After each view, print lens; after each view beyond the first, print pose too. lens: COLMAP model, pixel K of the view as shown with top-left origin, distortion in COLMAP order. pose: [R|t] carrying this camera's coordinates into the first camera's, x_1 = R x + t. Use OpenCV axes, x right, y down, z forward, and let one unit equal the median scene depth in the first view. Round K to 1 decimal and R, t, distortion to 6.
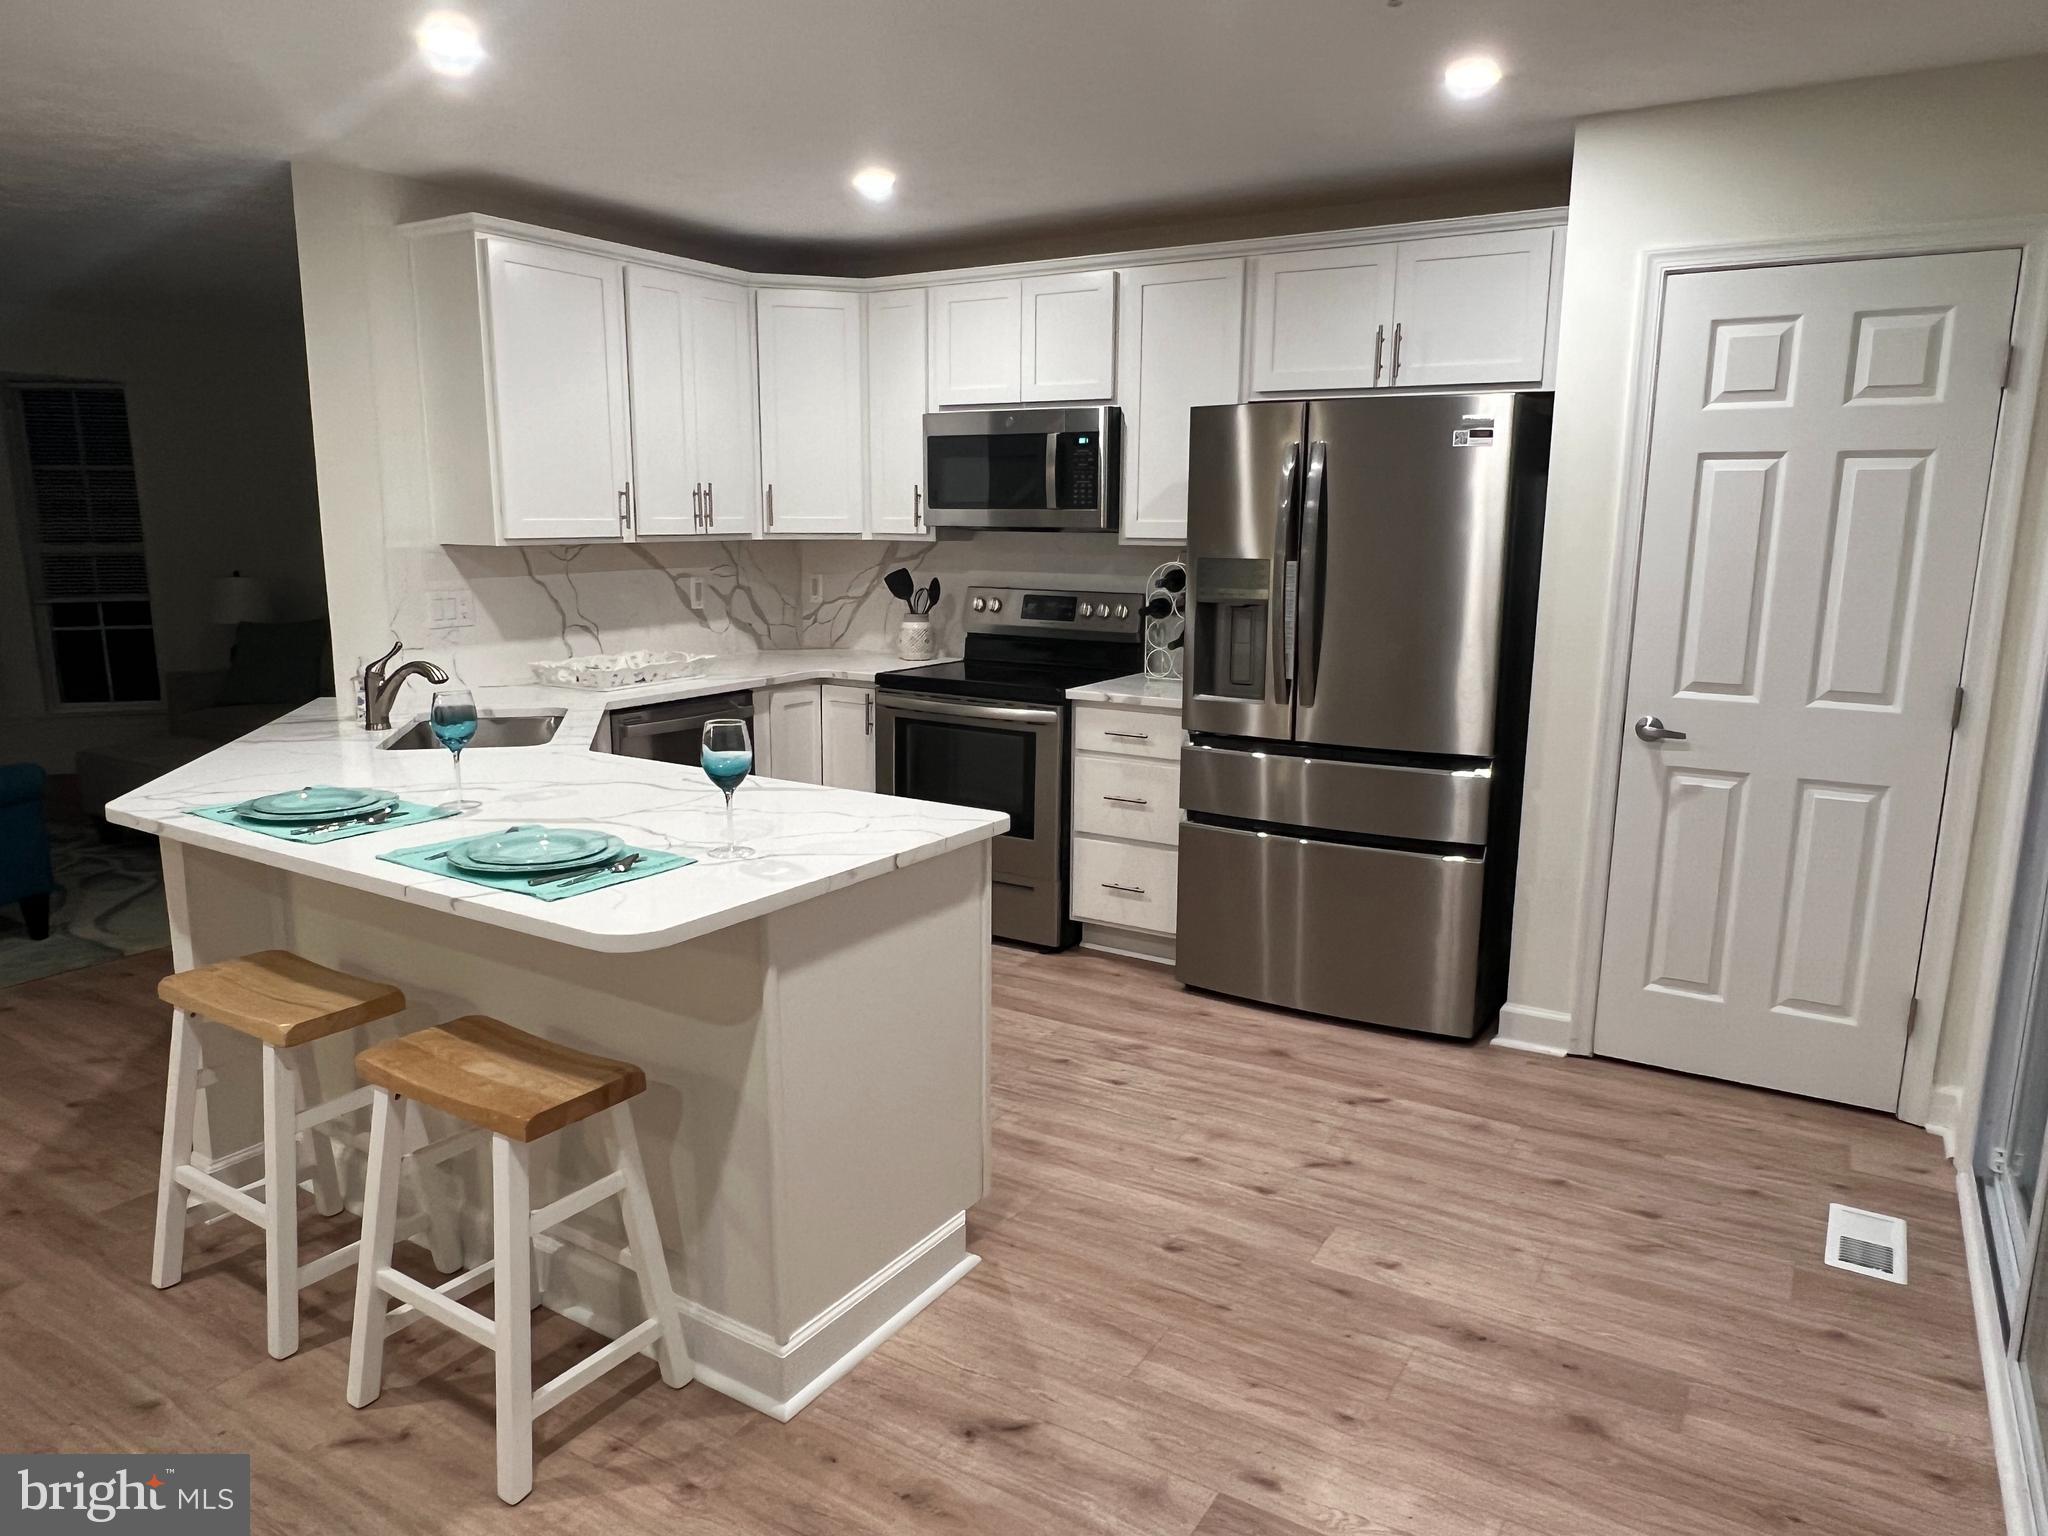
lens RADIAL K [[1353.8, 0, 1024.0], [0, 1353.8, 768.0], [0, 0, 1]] dist [0.001516, -0.001772]
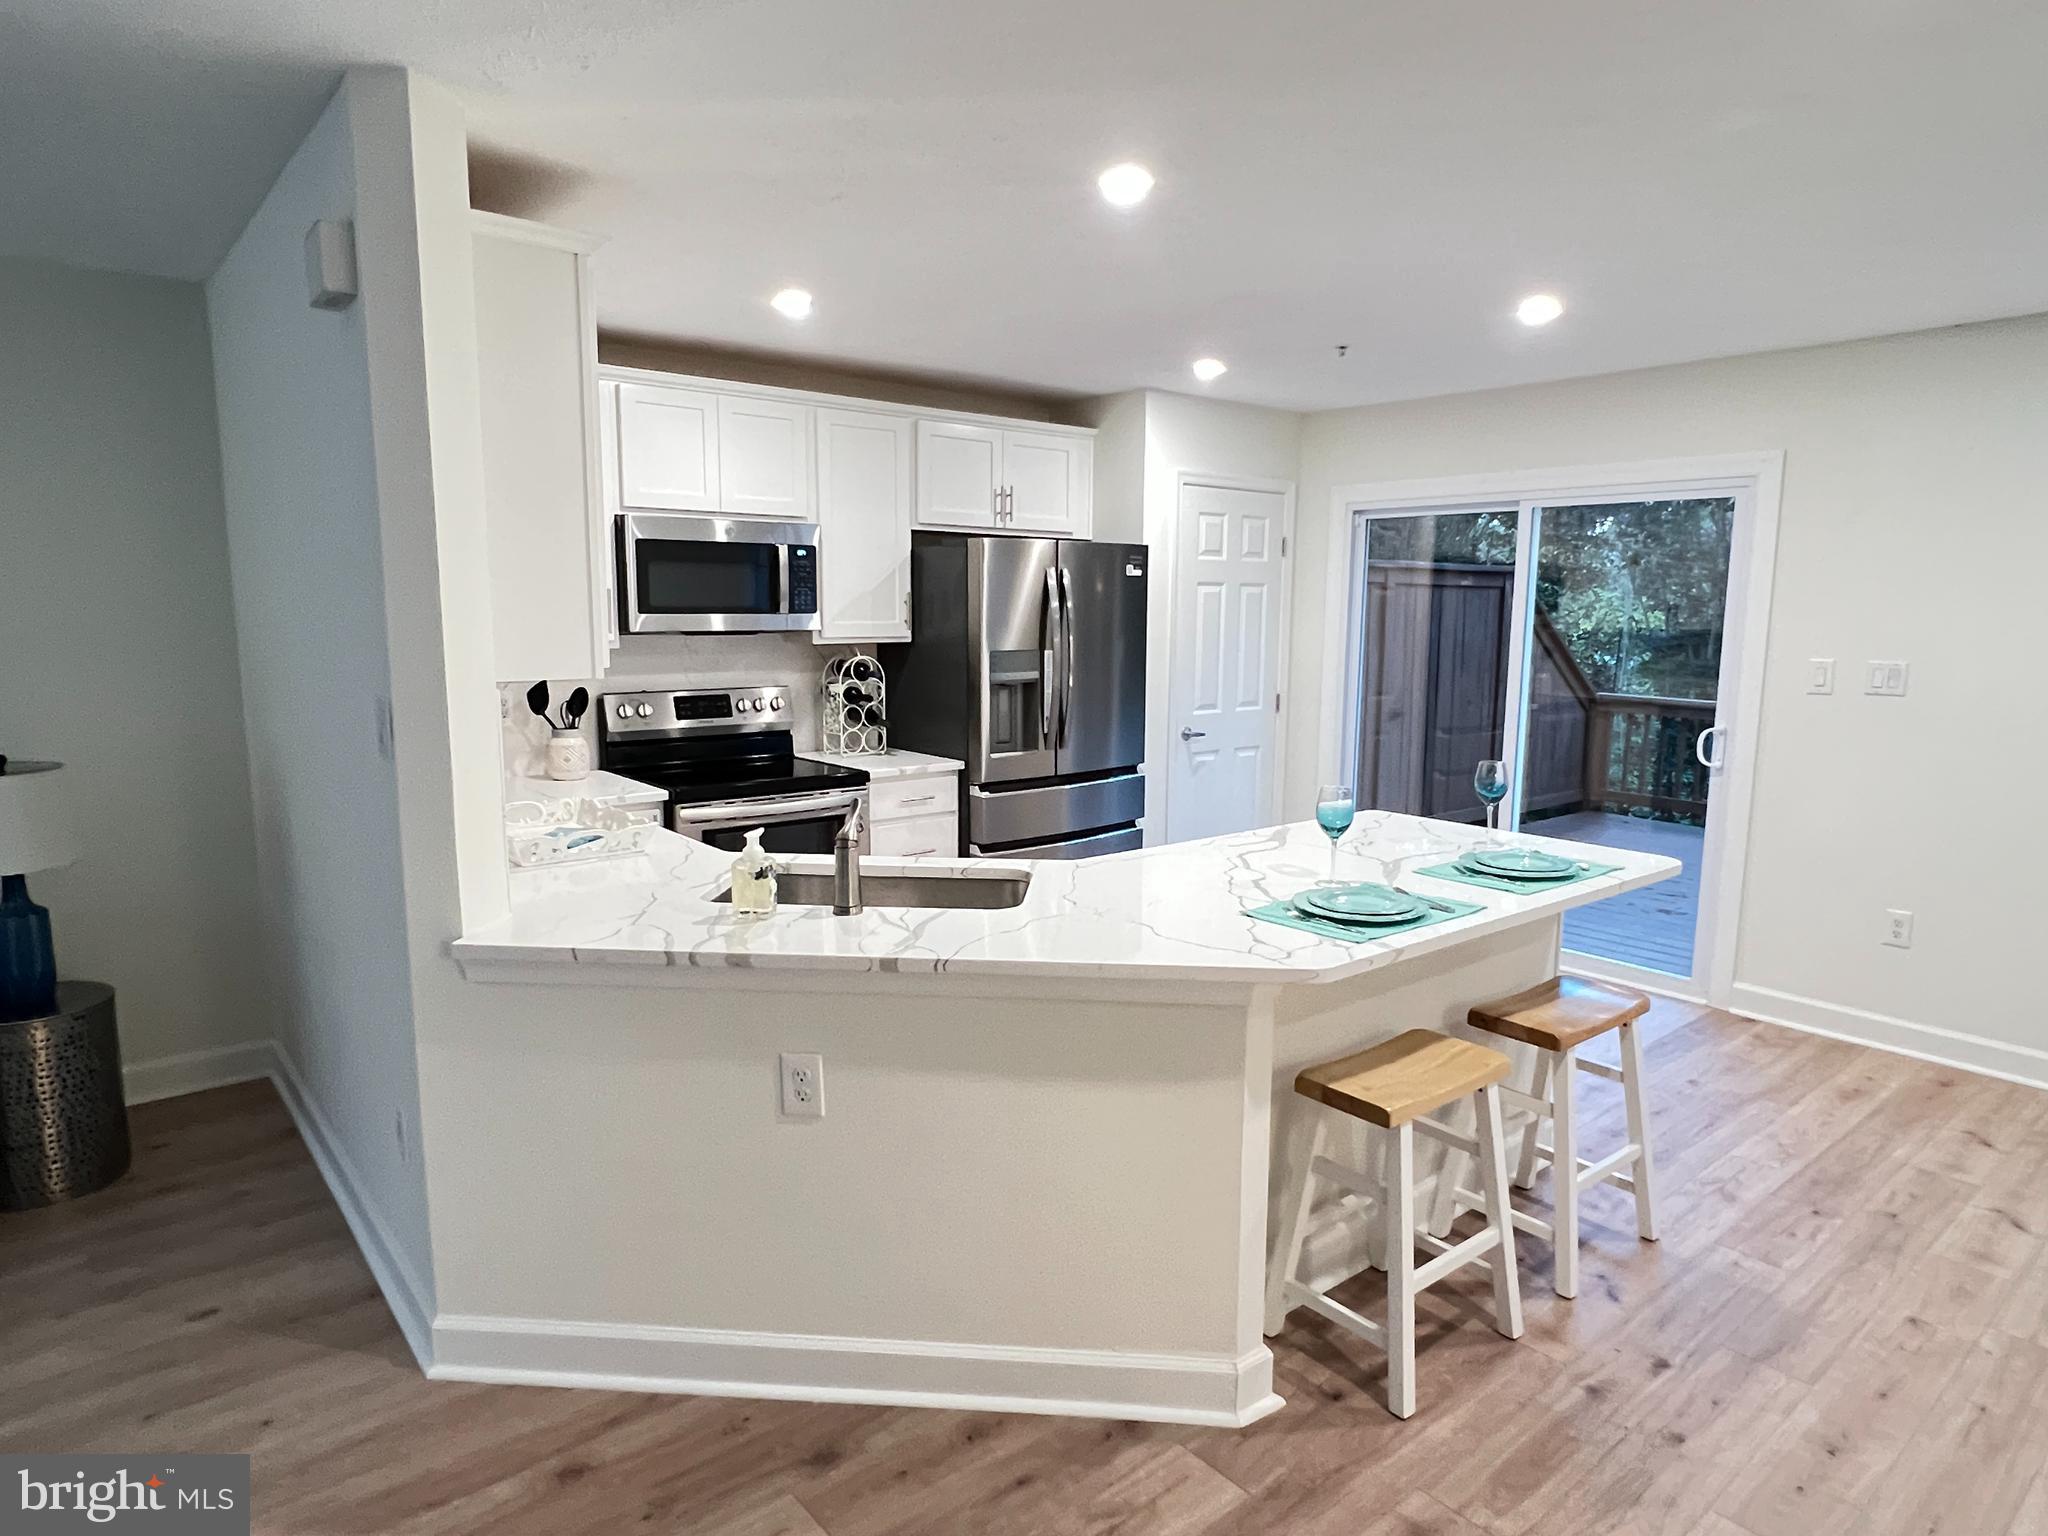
lens RADIAL K [[1206.2, 0, 1024.0], [0, 1206.2, 768.0], [0, 0, 1]] dist [-0.004601, -0.000587]
pose [[0.315785, -0.135266, 0.939139, -0.882537], [0.171533, 0.981616, 0.083706, -0.122573], [-0.933197, 0.134660, 0.333182, 0.533748]]
